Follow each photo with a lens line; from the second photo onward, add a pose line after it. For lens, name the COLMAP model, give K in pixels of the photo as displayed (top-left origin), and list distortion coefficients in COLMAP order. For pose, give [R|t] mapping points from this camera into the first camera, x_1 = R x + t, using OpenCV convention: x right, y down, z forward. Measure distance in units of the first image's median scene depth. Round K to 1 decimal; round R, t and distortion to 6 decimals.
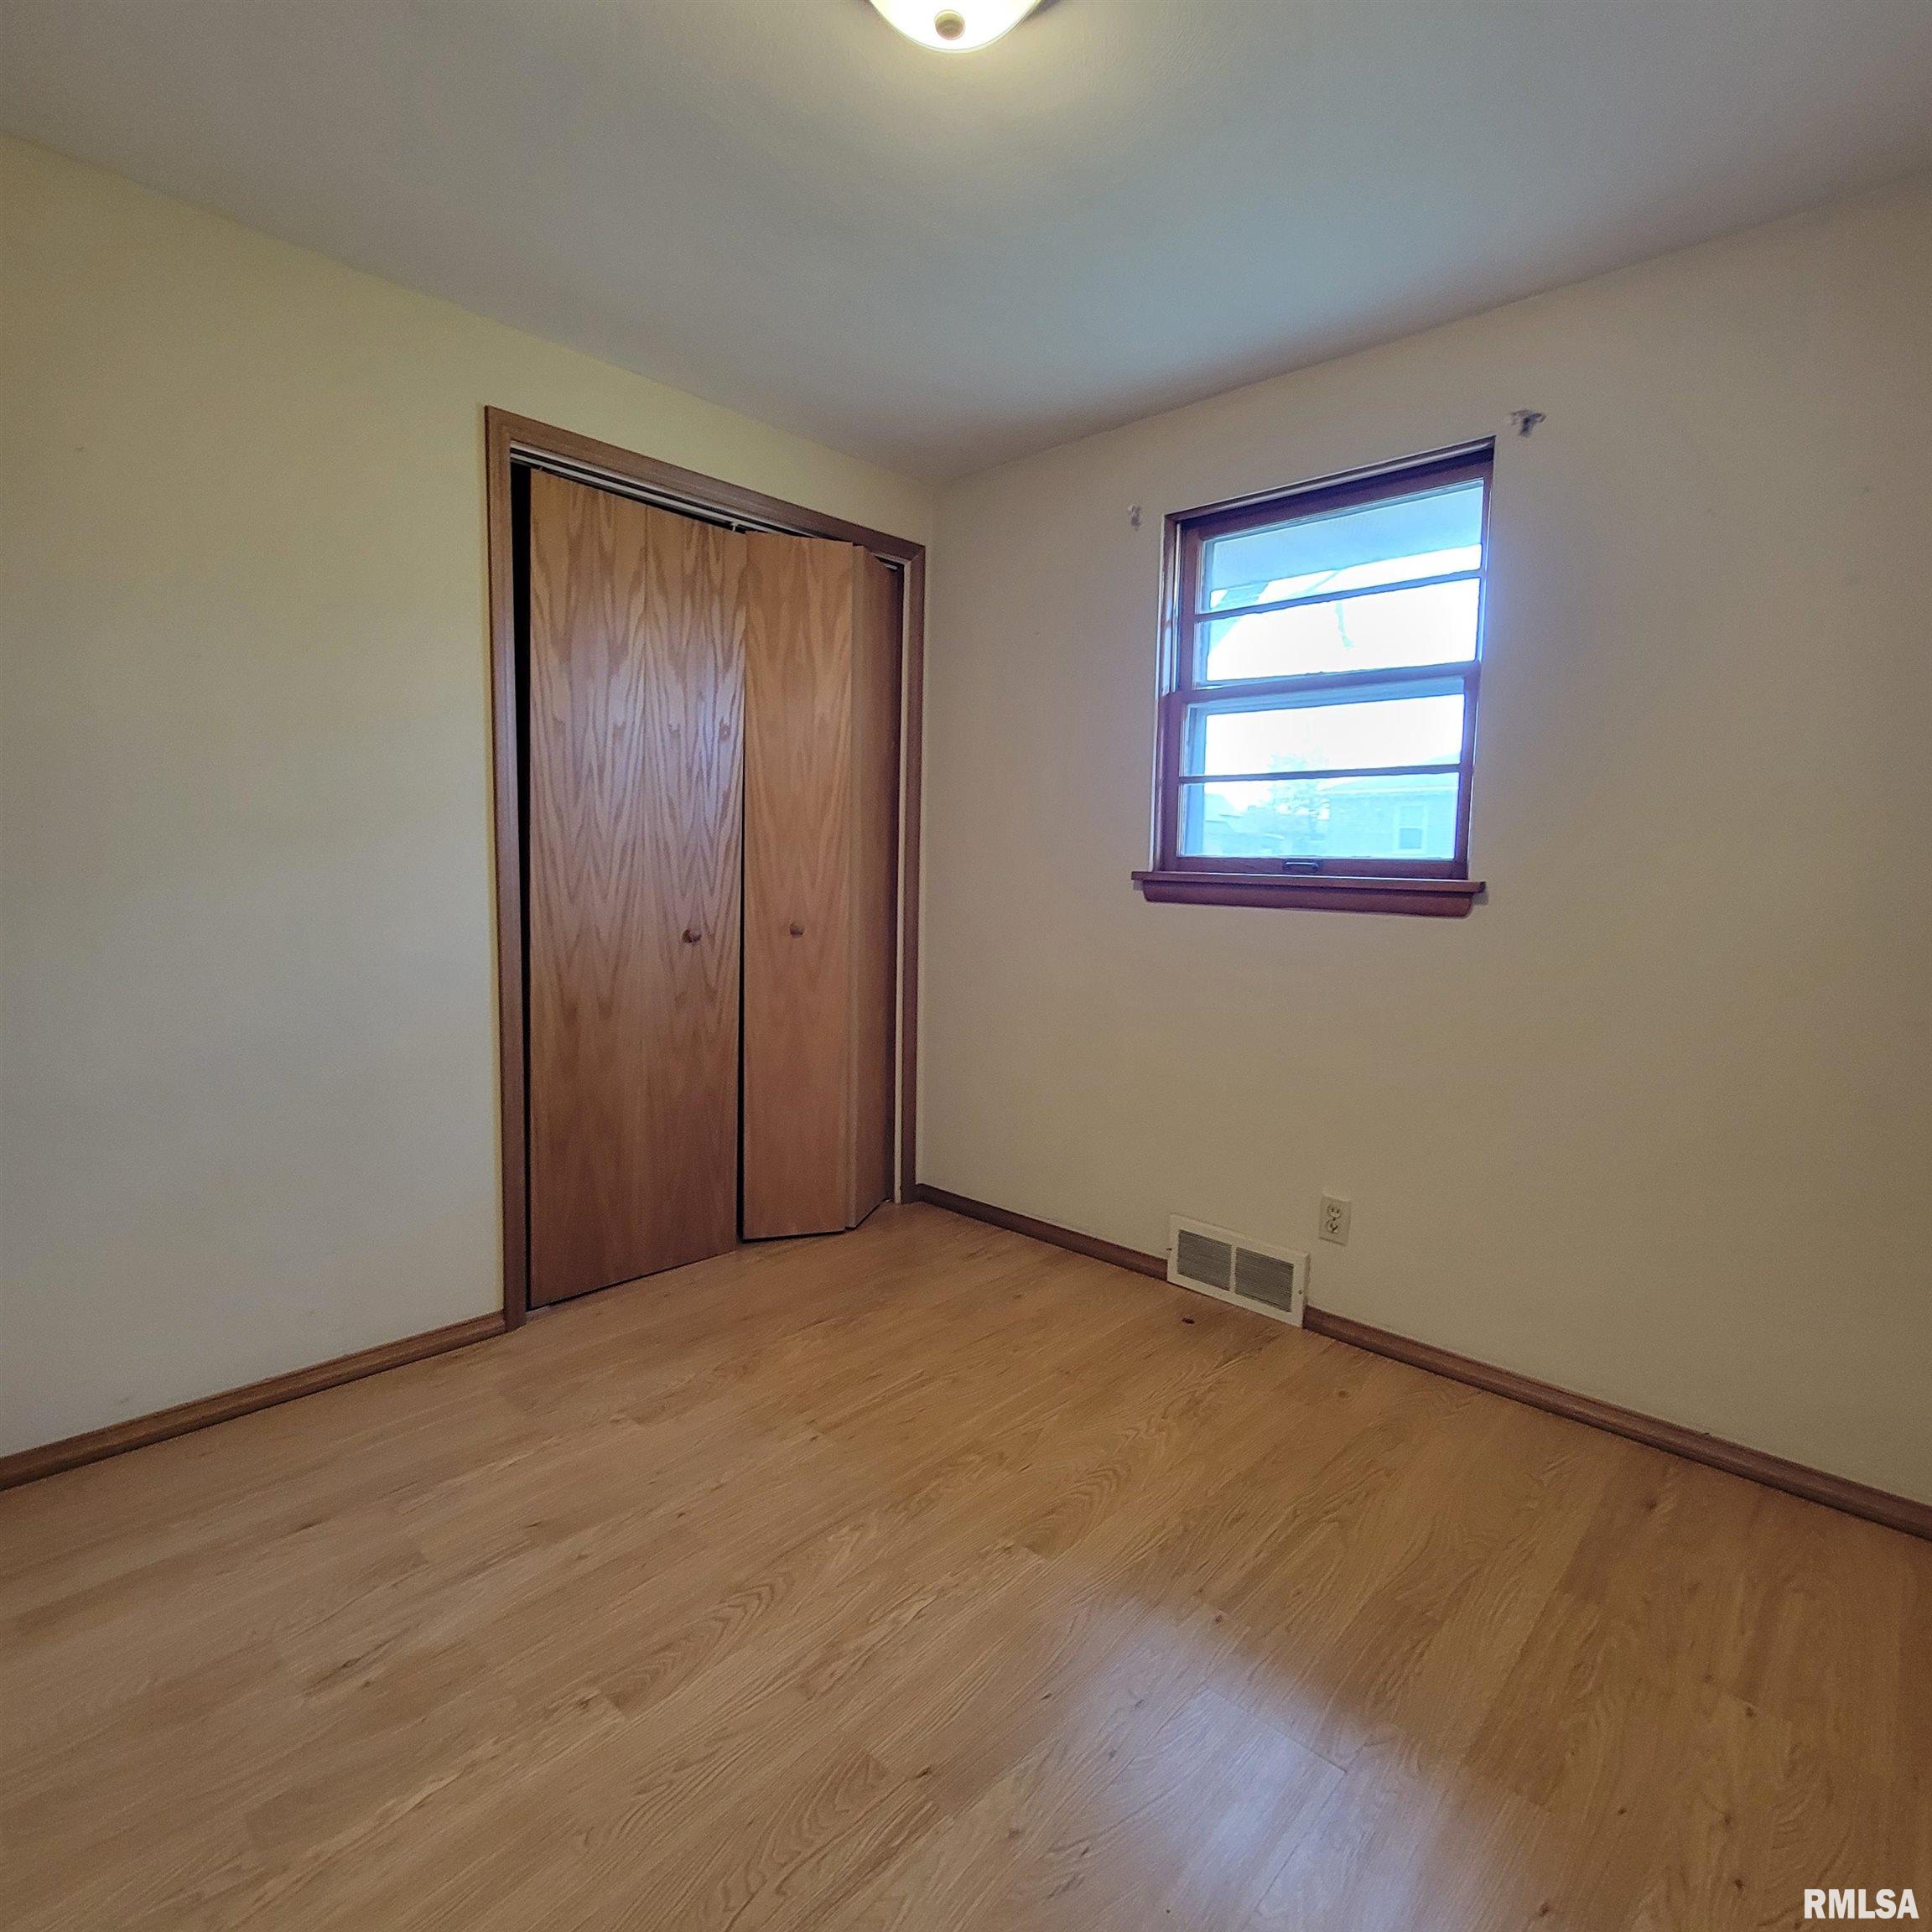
lens RADIAL K [[1048.2, 0, 979.3], [0, 1048.2, 964.6], [0, 0, 1]] dist [0.000180, 0.000032]
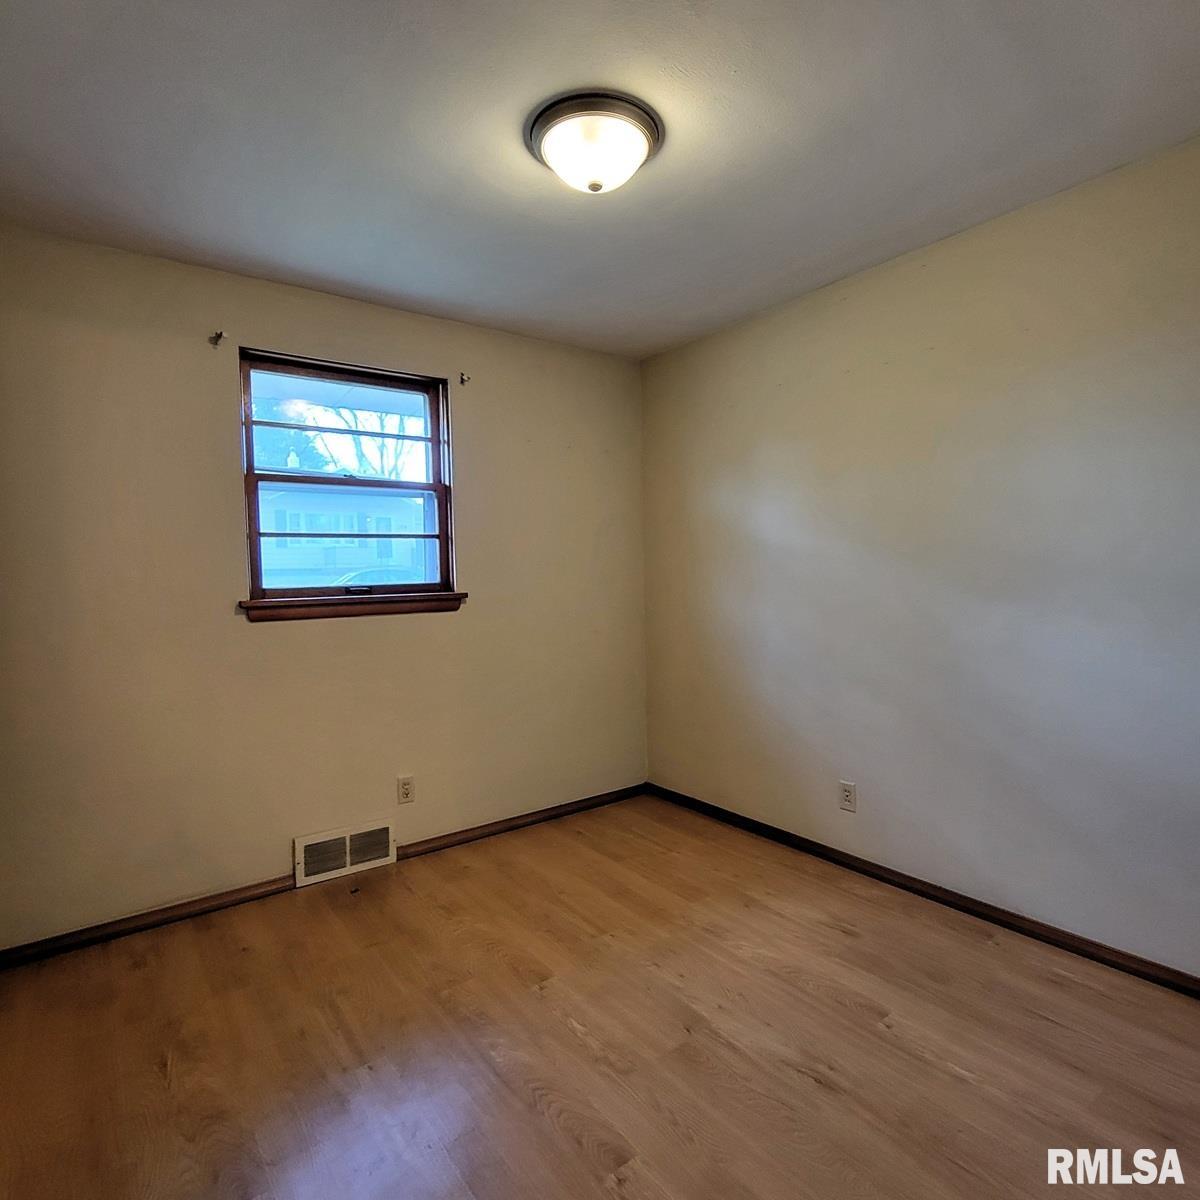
lens RADIAL K [[685.0, 0, 607.4], [0, 685.0, 603.6], [0, 0, 1]] dist [-0.000941, 0.001401]
pose [[0.189927, -0.066502, 0.979543, -0.701600], [0.133091, 0.990238, 0.041422, -0.067137], [-0.972736, 0.122501, 0.196923, 0.414611]]
